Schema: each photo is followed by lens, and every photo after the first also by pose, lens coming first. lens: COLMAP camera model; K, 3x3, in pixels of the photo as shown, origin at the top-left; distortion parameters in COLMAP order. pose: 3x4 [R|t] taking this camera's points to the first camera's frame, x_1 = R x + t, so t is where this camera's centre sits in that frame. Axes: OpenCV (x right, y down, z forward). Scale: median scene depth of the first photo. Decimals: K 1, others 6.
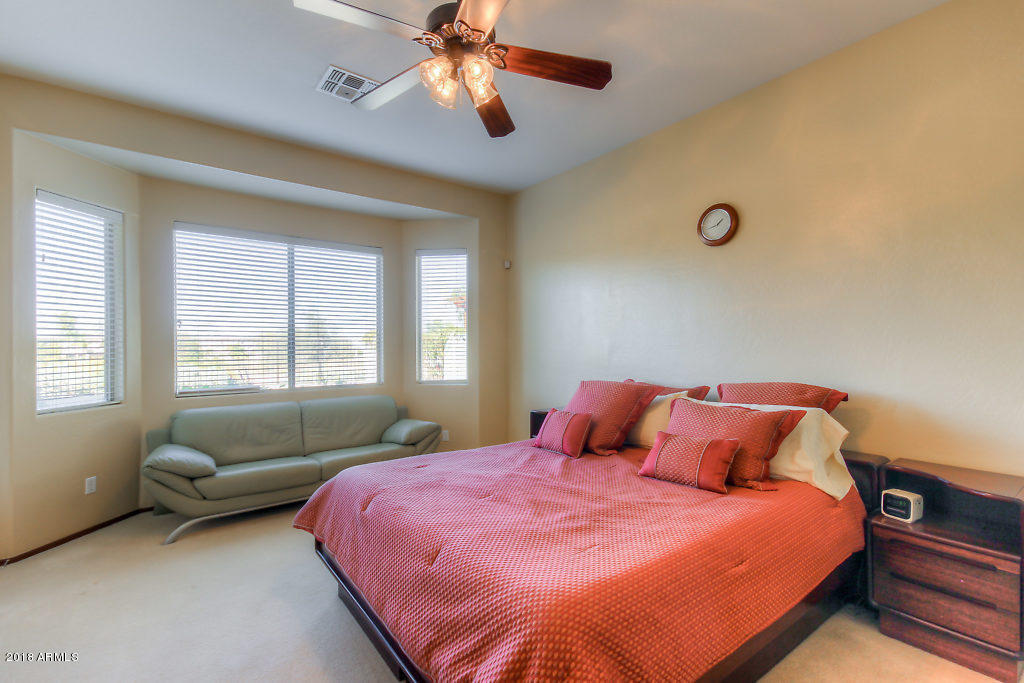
lens RADIAL K [[472.8, 0, 514.2], [0, 472.8, 342.5], [0, 0, 1]] dist [0.021925, 0.000601]
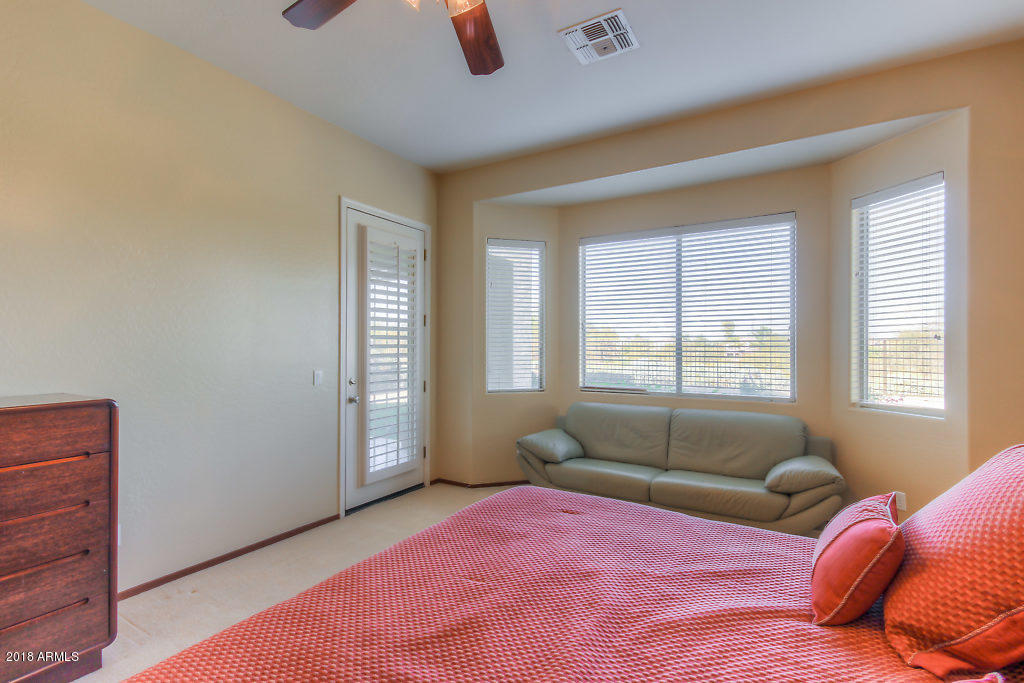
lens RADIAL K [[472.8, 0, 515.7], [0, 472.8, 344.5], [0, 0, 1]] dist [0.021925, 0.000601]
pose [[0.382715, -0.000220, -0.923866, 0.255932], [-0.003571, 0.999992, -0.001717, 0.005586], [0.923860, 0.003956, 0.382711, 0.374964]]
